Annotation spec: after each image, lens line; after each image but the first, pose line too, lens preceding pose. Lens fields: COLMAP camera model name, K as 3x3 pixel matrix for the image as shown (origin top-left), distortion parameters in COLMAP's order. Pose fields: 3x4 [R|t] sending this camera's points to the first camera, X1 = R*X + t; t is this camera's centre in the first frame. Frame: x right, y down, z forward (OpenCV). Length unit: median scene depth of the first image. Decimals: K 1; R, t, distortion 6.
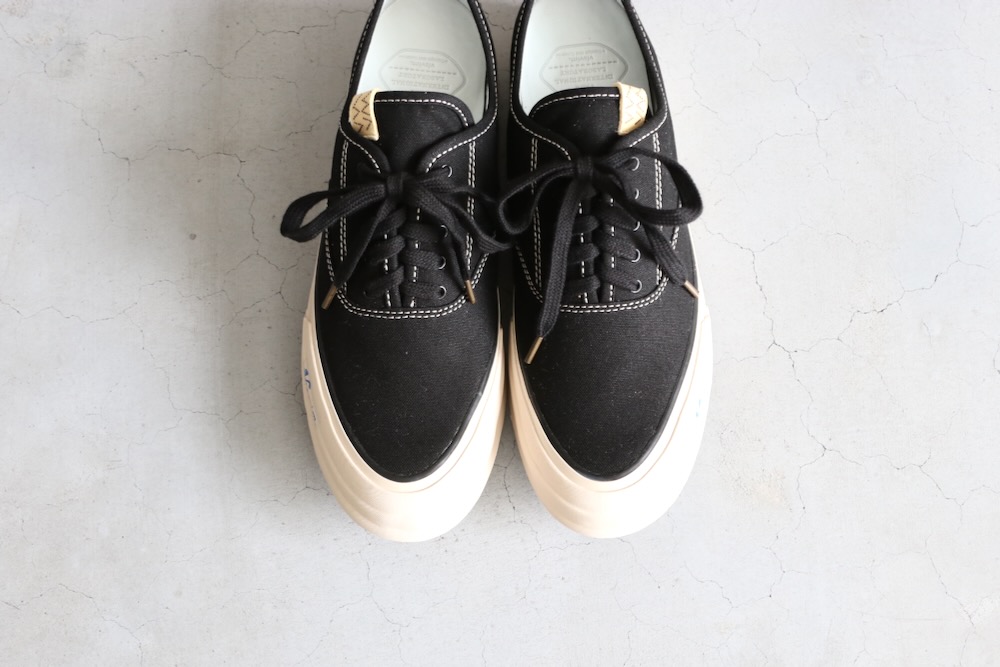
lens RADIAL K [[1370.4, 0, 498.3], [0, 1370.4, 382.8], [0, 0, 1]] dist [-0.088178, 0.060715]
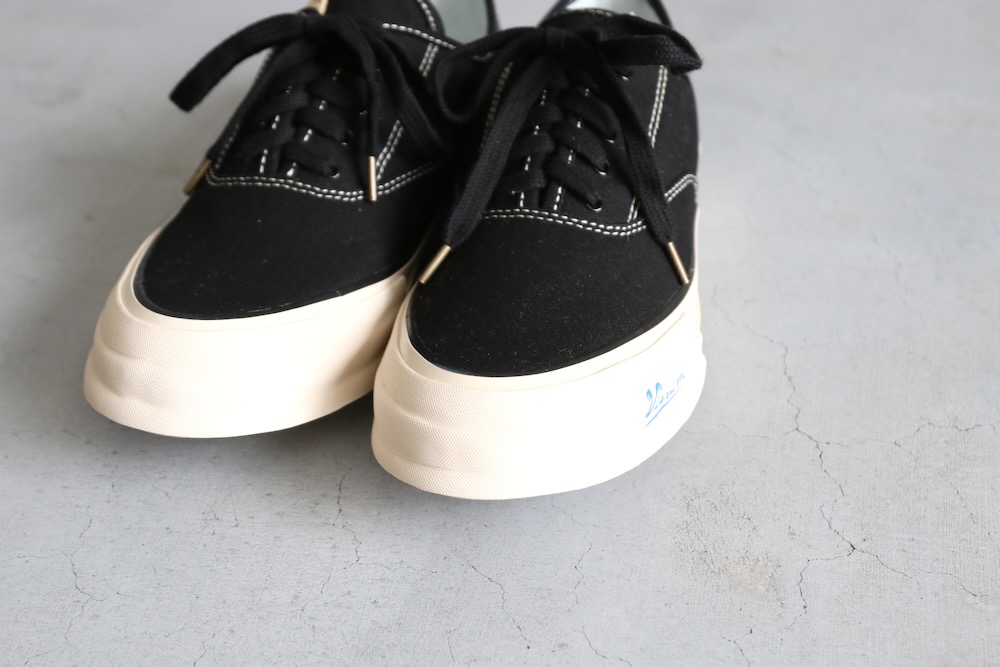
lens RADIAL K [[1370.4, 0, 498.3], [0, 1370.4, 382.8], [0, 0, 1]] dist [-0.088178, 0.060715]
pose [[0.962719, 0.184620, -0.197705, 0.206176], [-0.268422, 0.742492, -0.613723, 0.438415], [0.033489, 0.643911, 0.764367, 0.513001]]
